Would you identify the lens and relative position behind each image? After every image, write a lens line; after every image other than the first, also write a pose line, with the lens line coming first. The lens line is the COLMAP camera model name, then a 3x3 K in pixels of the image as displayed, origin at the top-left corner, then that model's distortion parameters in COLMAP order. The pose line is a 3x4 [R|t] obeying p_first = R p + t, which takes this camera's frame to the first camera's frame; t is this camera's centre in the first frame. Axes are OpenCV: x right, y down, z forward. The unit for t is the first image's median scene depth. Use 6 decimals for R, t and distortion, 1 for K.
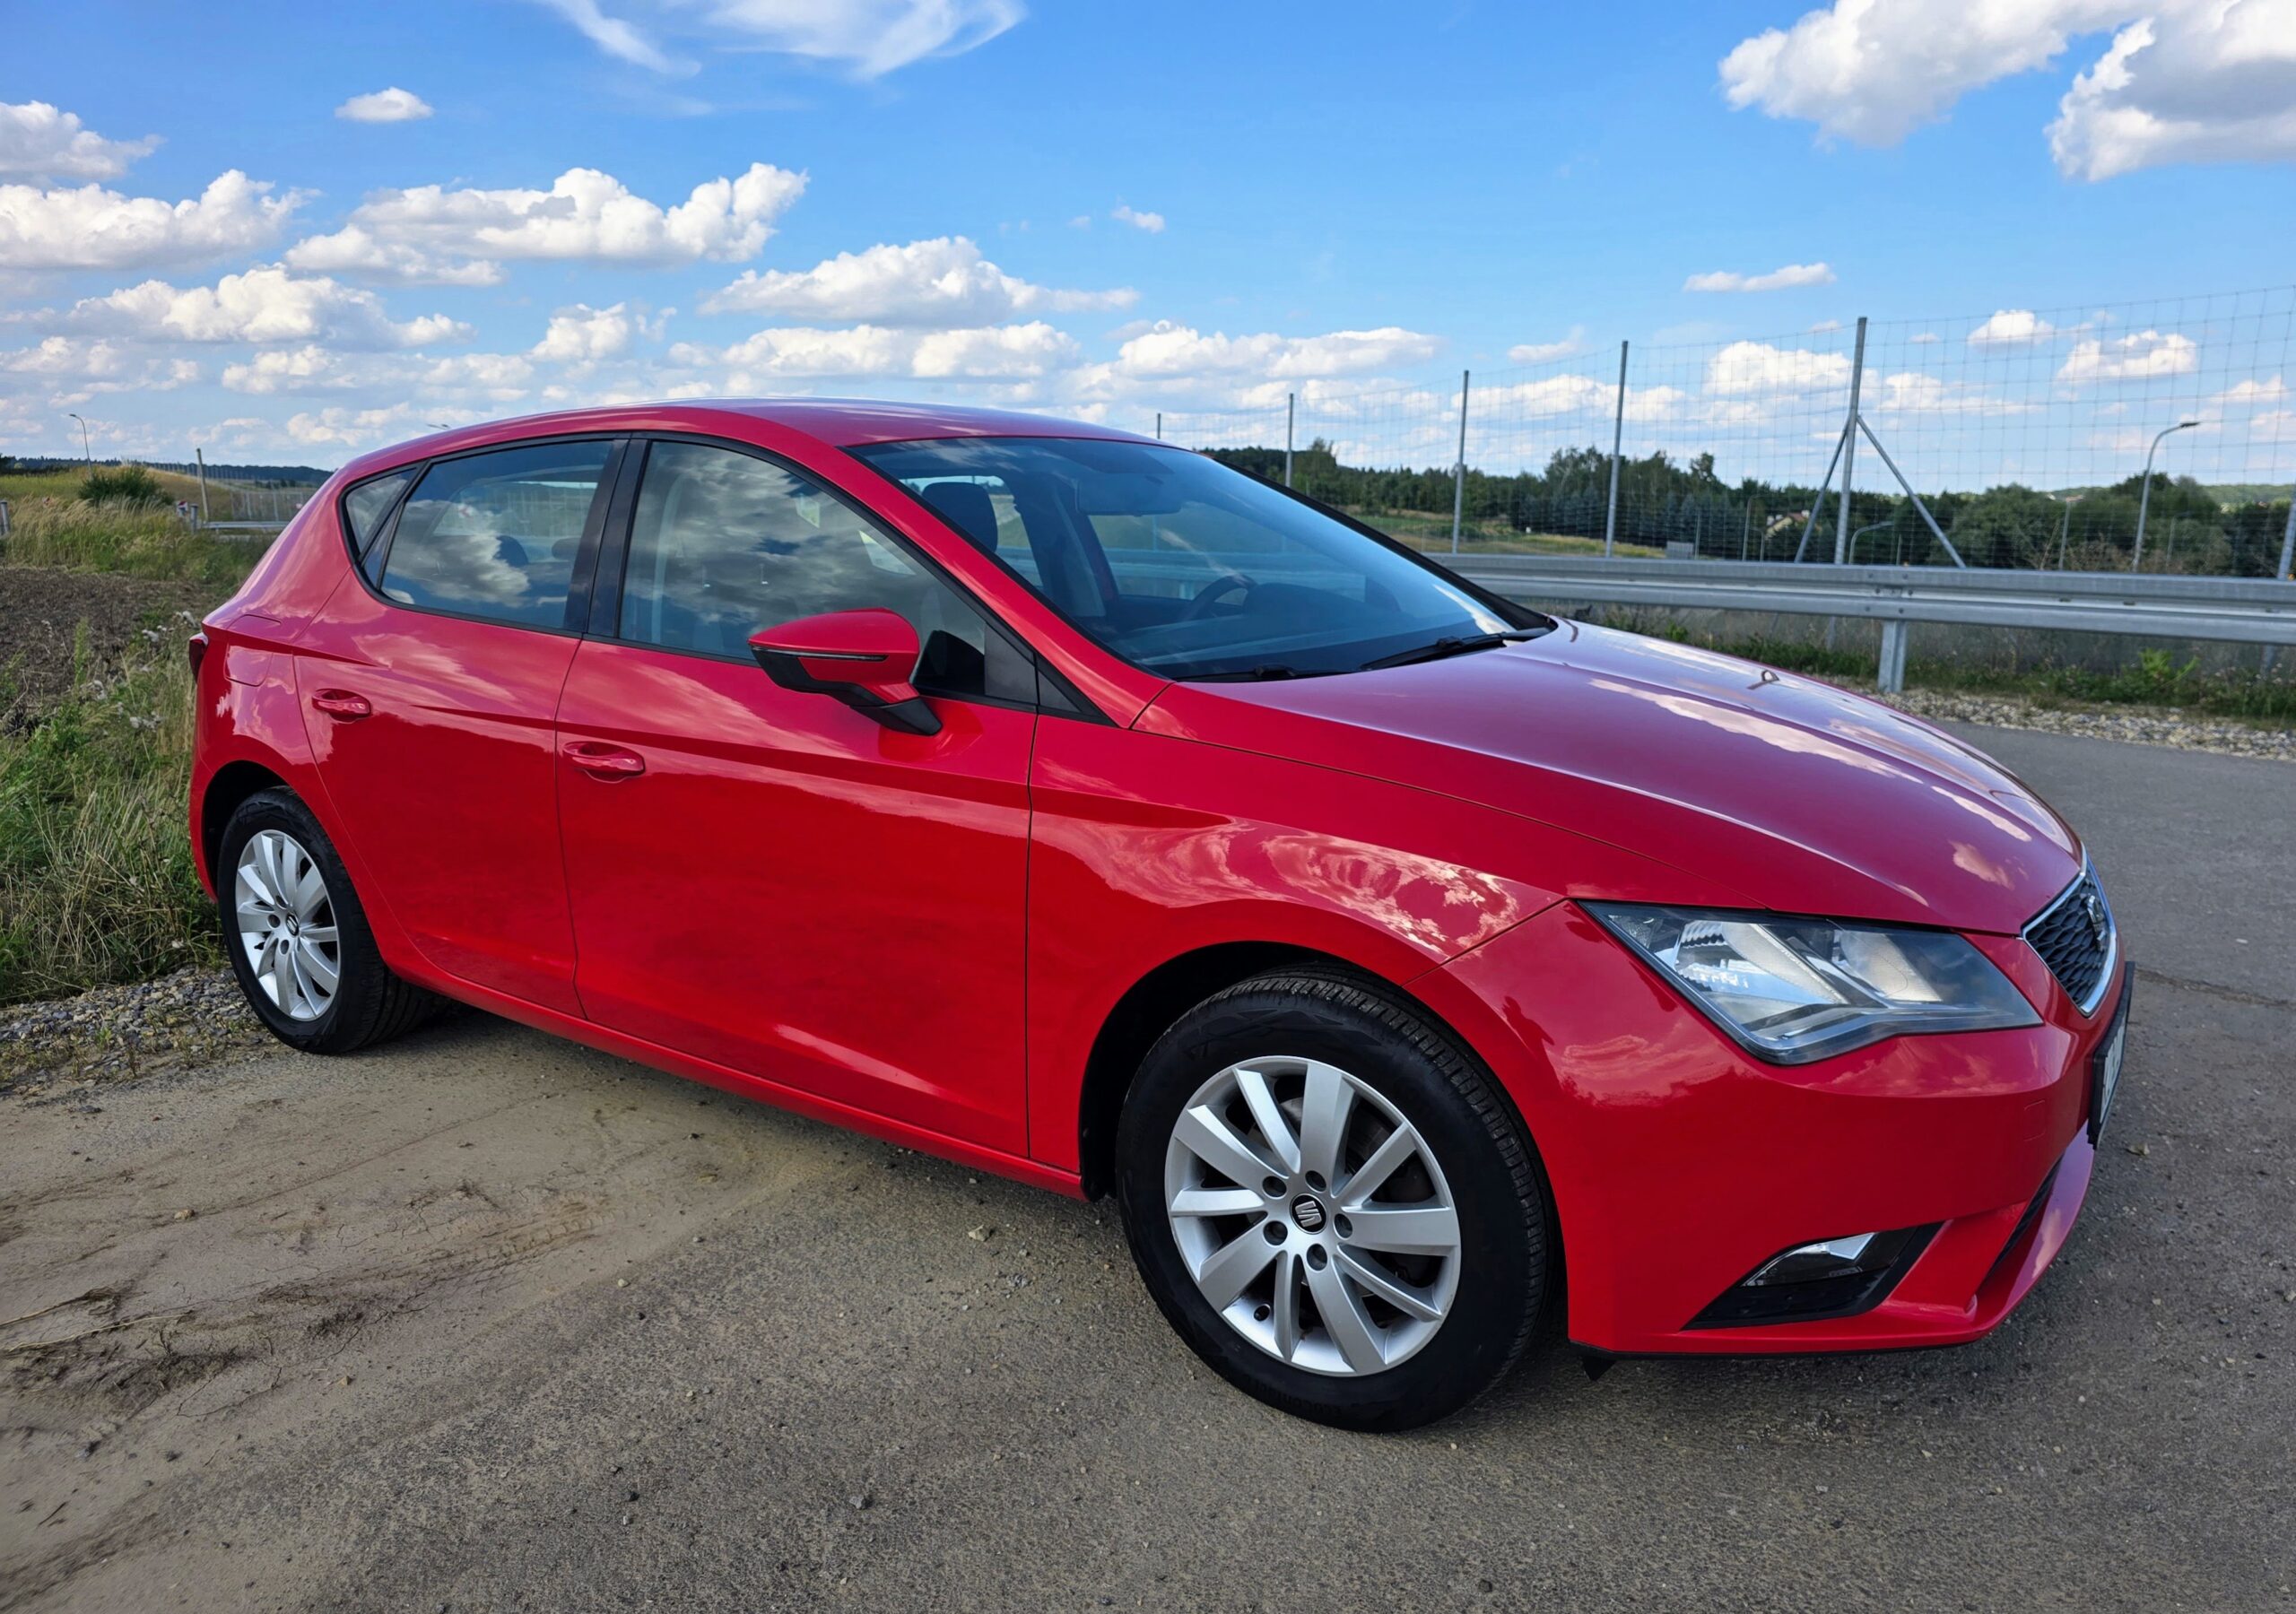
lens RADIAL K [[1597.4, 0, 1148.8], [0, 1597.4, 915.0], [0, 0, 1]] dist [0.040448, -0.034863]
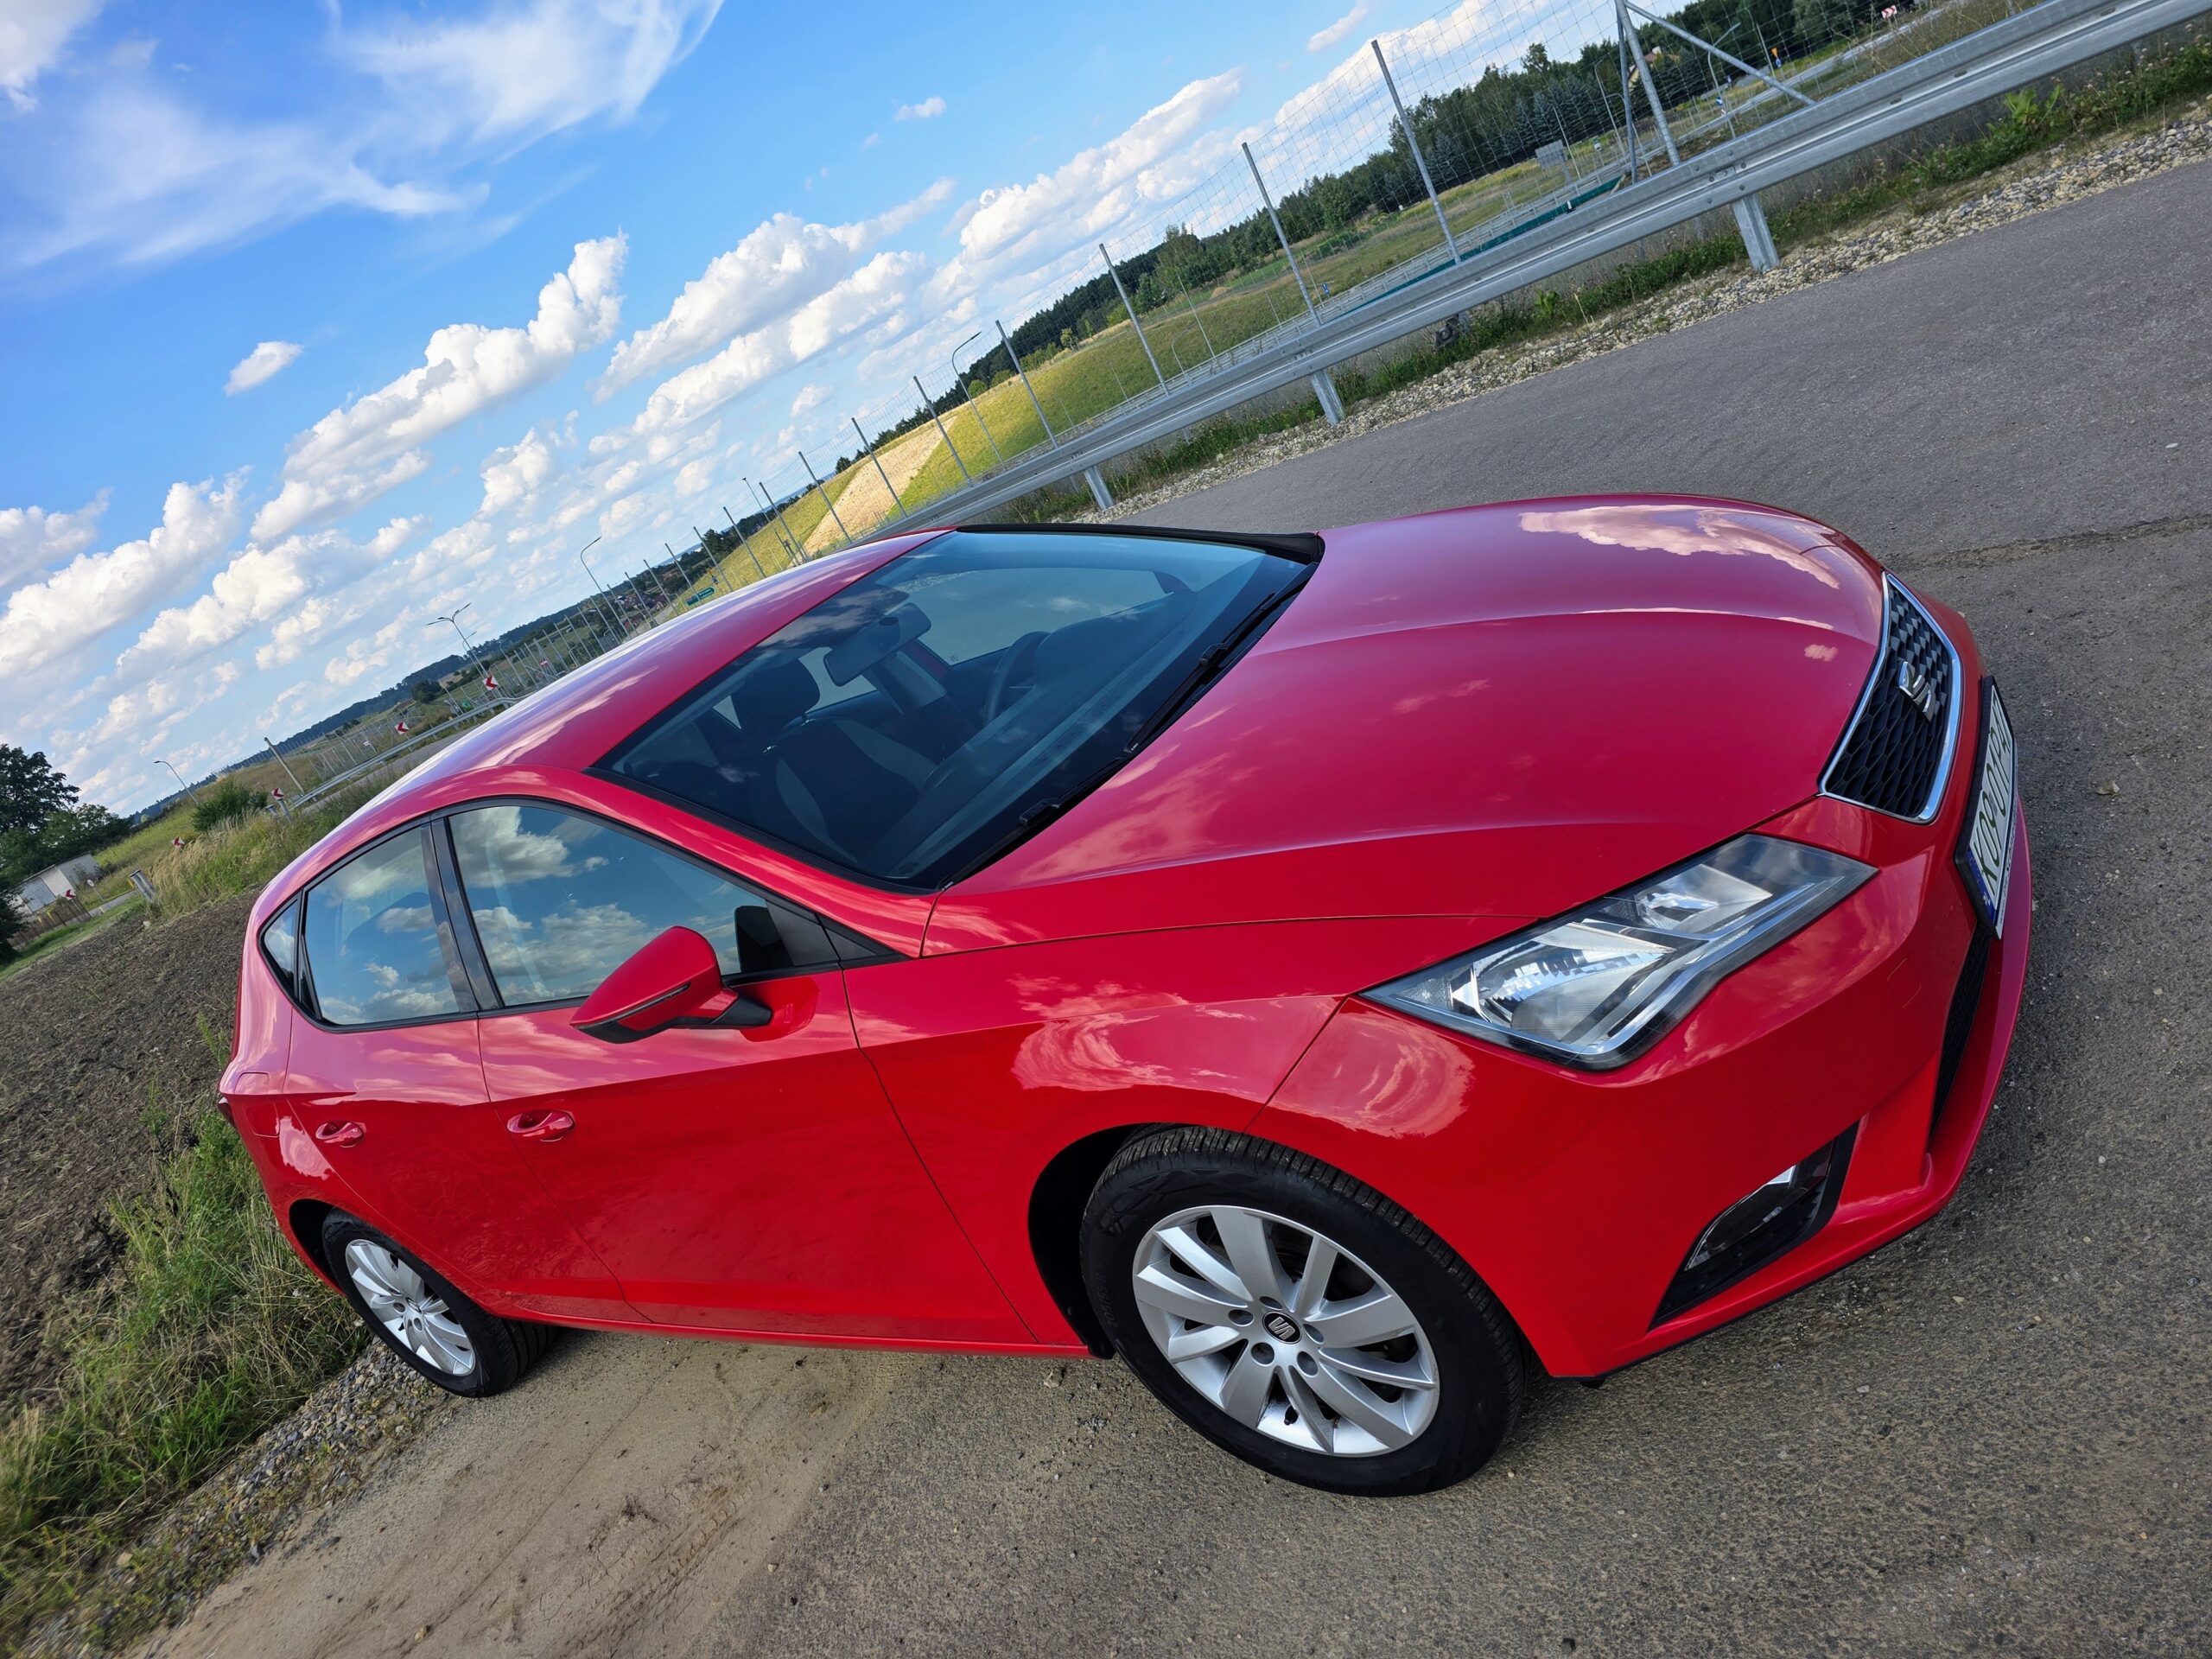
lens RADIAL K [[1513.2, 0, 1109.0], [0, 1513.2, 845.0], [0, 0, 1]] dist [0.045561, -0.037123]
pose [[0.890336, -0.436838, -0.128356, 0.189947], [0.446011, 0.893456, 0.053009, -0.137718], [0.091524, -0.104444, 0.990310, 0.044914]]
